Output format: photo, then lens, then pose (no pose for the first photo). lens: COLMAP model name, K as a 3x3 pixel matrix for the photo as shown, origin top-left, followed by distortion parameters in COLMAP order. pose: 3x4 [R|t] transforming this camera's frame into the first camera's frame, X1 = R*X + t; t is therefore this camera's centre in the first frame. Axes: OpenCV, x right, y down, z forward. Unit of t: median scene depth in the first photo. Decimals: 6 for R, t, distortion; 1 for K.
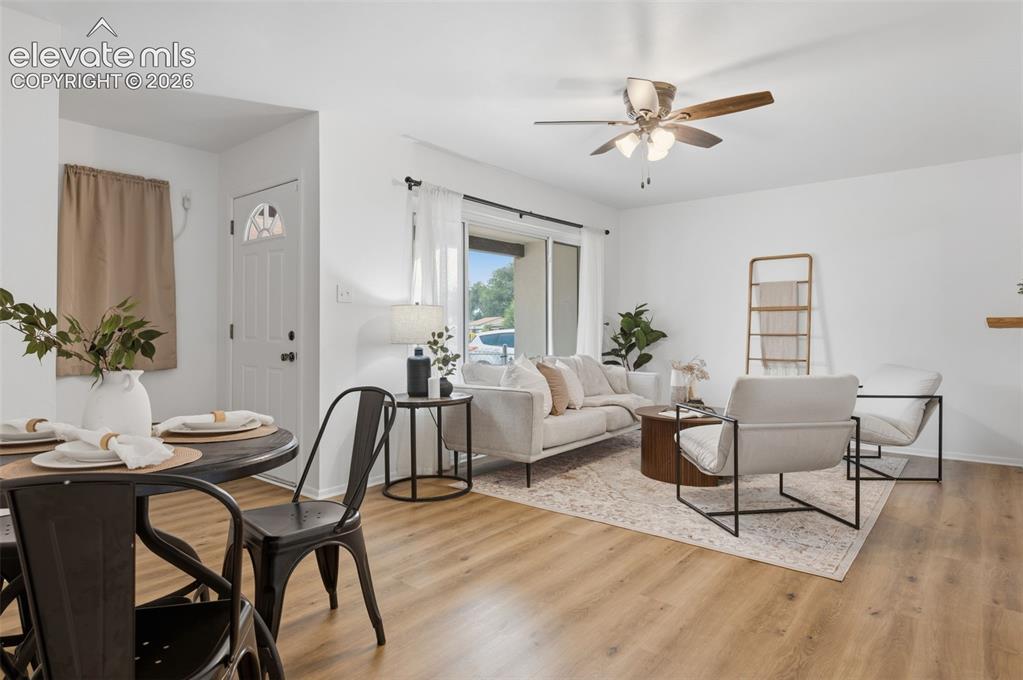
lens RADIAL K [[568.9, 0, 512.6], [0, 568.9, 334.9], [0, 0, 1]] dist [-0.001904, -0.000740]
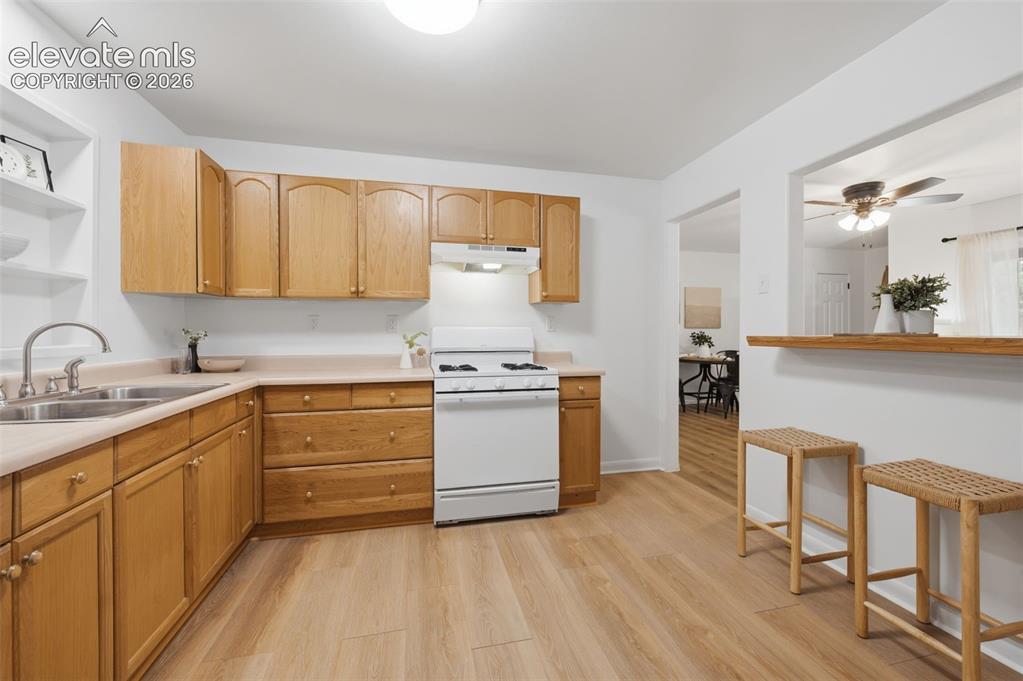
lens RADIAL K [[411.1, 0, 510.9], [0, 411.1, 336.9], [0, 0, 1]] dist [-0.001220, -0.000112]
pose [[-0.613742, 0.009627, -0.789448, 1.050264], [0.000067, 0.999926, 0.012142, -0.022480], [0.789507, 0.007399, -0.613697, 0.562322]]
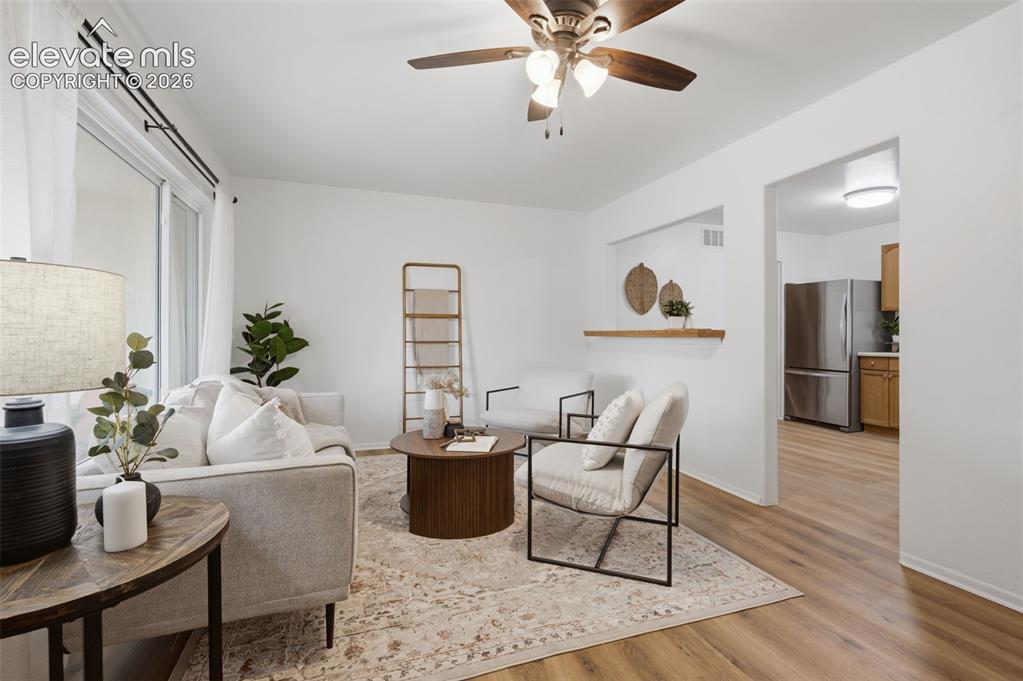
lens RADIAL K [[473.5, 0, 512.9], [0, 473.5, 339.3], [0, 0, 1]] dist [-0.000255, -0.000027]
pose [[0.522582, -0.006634, 0.852563, -0.176975], [0.002749, 0.999978, 0.006096, -0.009674], [-0.852585, -0.000842, 0.522588, 0.449568]]
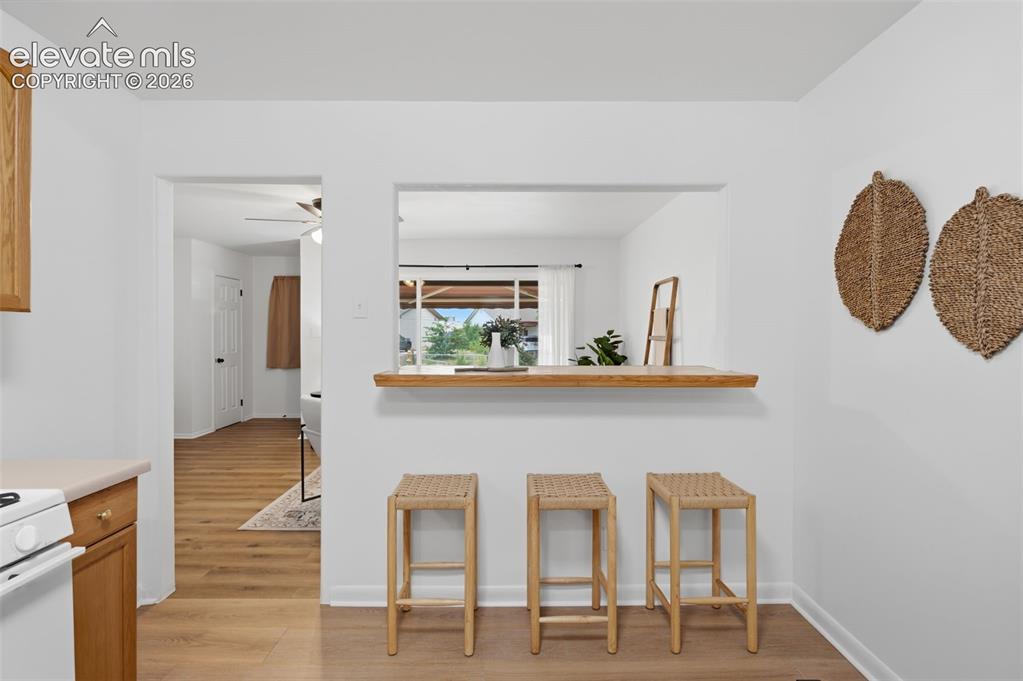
lens RADIAL K [[482.8, 0, 512.0], [0, 482.8, 337.6], [0, 0, 1]] dist [-0.012851, -0.000204]
pose [[0.639084, 0.008573, -0.769089, 0.938757], [-0.004300, 0.999962, 0.007573, -0.051682], [0.769125, -0.001533, 0.639097, 0.330021]]
